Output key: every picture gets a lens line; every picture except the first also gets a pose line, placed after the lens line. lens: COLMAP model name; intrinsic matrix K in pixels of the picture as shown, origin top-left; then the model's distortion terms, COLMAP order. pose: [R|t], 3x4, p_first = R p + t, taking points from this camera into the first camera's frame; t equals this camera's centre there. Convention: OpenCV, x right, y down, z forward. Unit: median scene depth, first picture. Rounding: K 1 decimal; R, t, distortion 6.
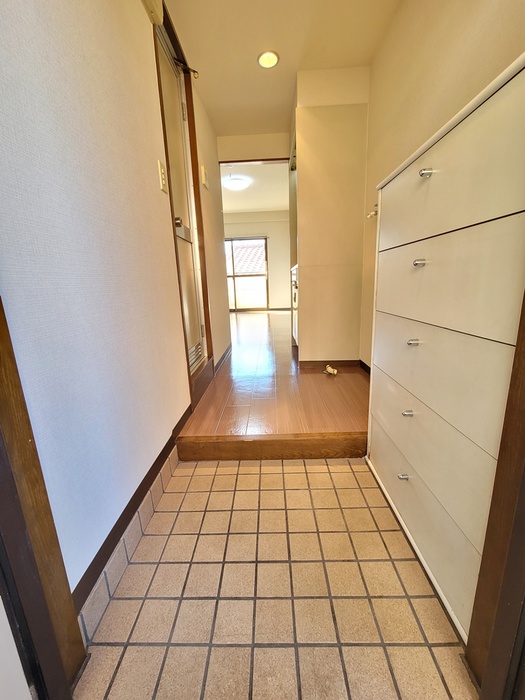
lens RADIAL K [[285.6, 0, 257.9], [0, 285.6, 350.2], [0, 0, 1]] dist [-0.004870, -0.000114]
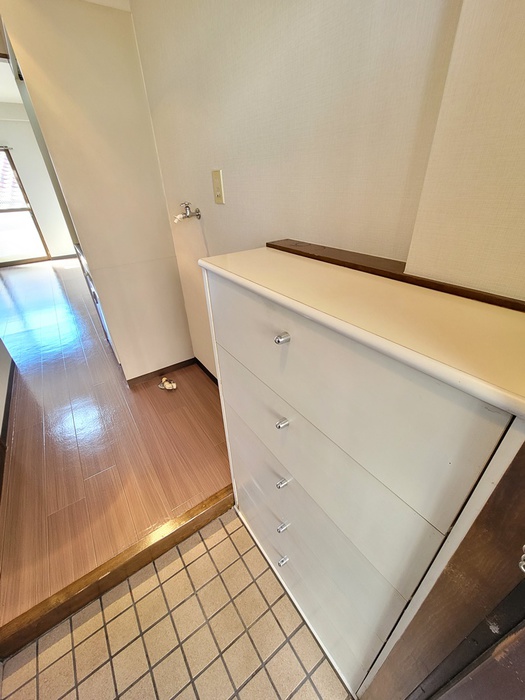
lens RADIAL K [[285.6, 0, 264.2], [0, 285.6, 348.9], [0, 0, 1]] dist [-0.004870, -0.000114]
pose [[0.794614, -0.297895, 0.529006, 0.088074], [0.134953, 0.936212, 0.324491, -0.457831], [-0.591926, -0.186454, 0.784129, 0.236608]]
